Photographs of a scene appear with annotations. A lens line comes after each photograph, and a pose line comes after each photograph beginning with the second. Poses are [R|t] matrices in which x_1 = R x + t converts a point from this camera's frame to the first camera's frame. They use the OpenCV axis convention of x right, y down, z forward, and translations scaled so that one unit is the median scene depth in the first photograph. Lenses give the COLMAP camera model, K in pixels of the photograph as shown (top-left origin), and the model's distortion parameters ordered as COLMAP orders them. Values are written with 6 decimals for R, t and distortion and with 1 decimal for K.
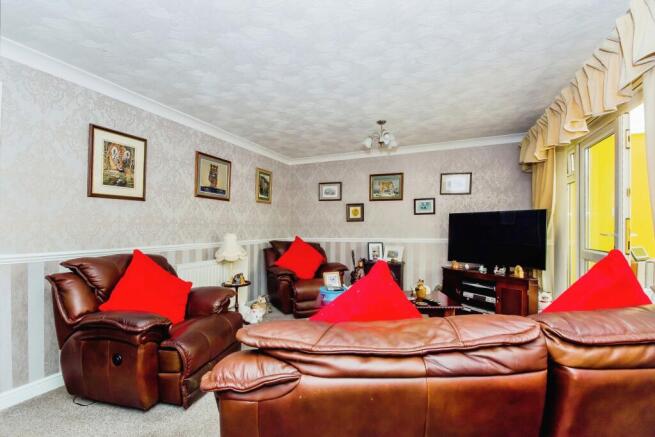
lens RADIAL K [[302.7, 0, 327.5], [0, 302.7, 218.5], [0, 0, 1]] dist [-0.000493, -0.008987]
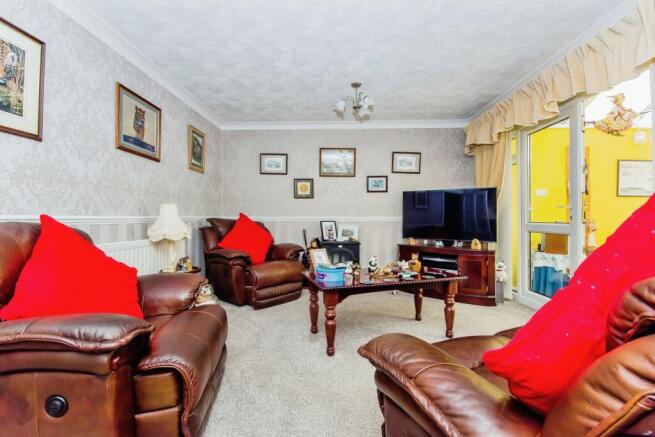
lens RADIAL K [[302.7, 0, 327.5], [0, 302.7, 218.5], [0, 0, 1]] dist [-0.000493, -0.008987]
pose [[0.933445, 0.006266, 0.358666, -0.198490], [-0.017871, 0.999418, 0.029049, 0.050201], [-0.358276, -0.033525, 0.933014, 0.153779]]
